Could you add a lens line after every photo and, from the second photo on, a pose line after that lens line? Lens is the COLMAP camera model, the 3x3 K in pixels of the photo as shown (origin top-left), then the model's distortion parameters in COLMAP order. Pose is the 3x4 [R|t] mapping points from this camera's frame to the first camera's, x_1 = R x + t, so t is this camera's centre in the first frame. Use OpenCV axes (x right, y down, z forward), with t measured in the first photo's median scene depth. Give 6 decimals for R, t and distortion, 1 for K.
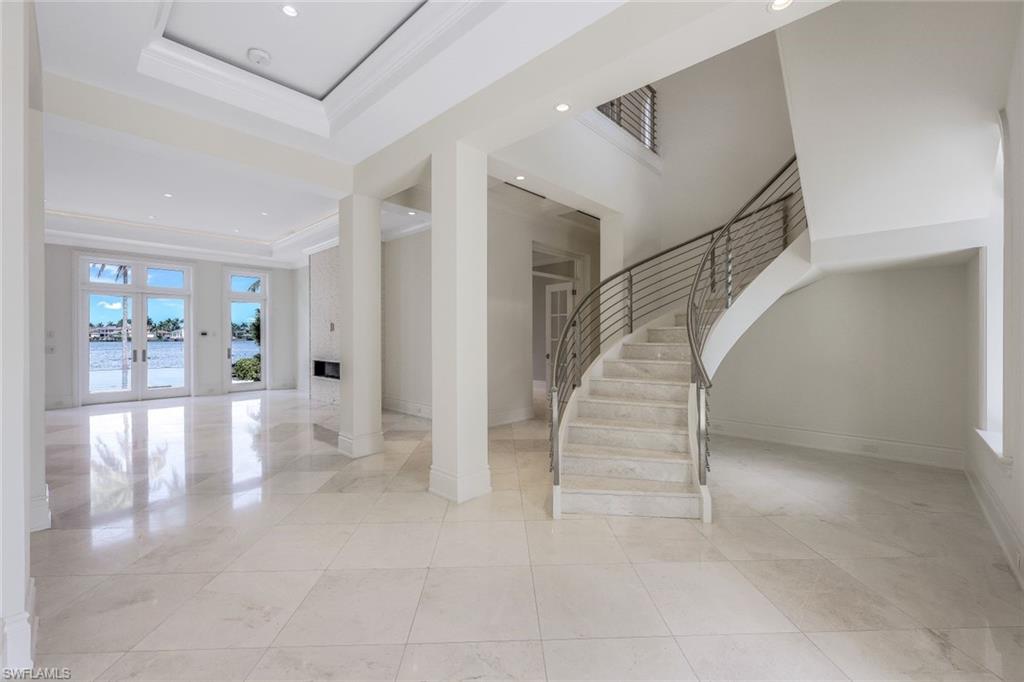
lens RADIAL K [[416.1, 0, 512.0], [0, 416.1, 341.0], [0, 0, 1]] dist [-0.002160, -0.000265]
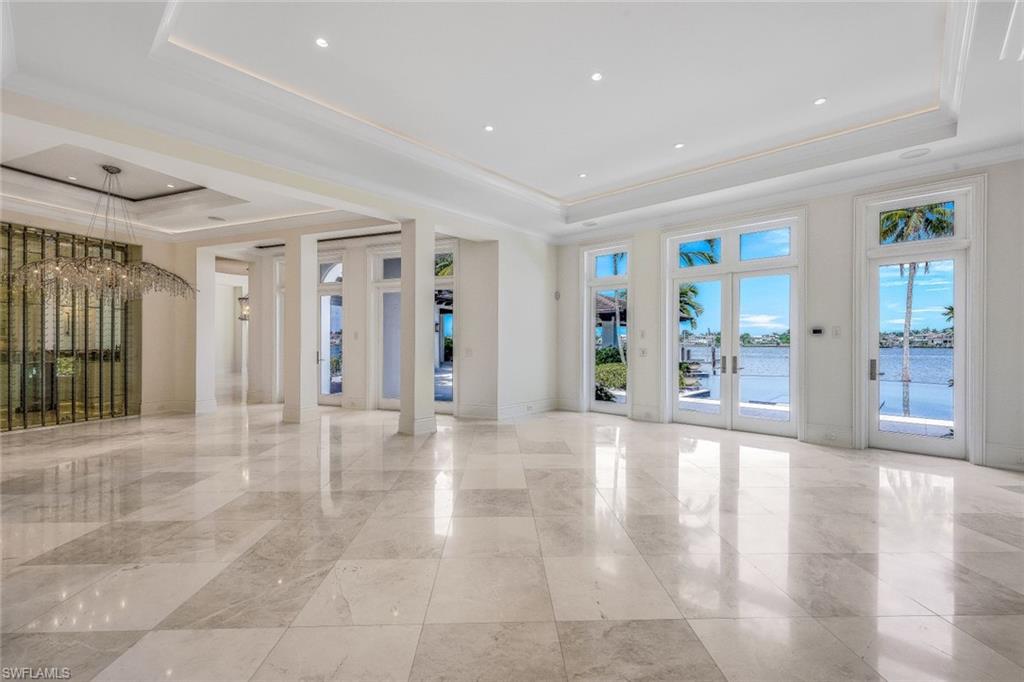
lens RADIAL K [[436.5, 0, 512.0], [0, 436.5, 341.0], [0, 0, 1]] dist [0.012891, -0.000133]
pose [[0.005500, -0.001363, -0.999984, -0.159206], [-0.014231, 0.999898, -0.001441, 0.002030], [0.999884, 0.014238, 0.005480, 0.586166]]
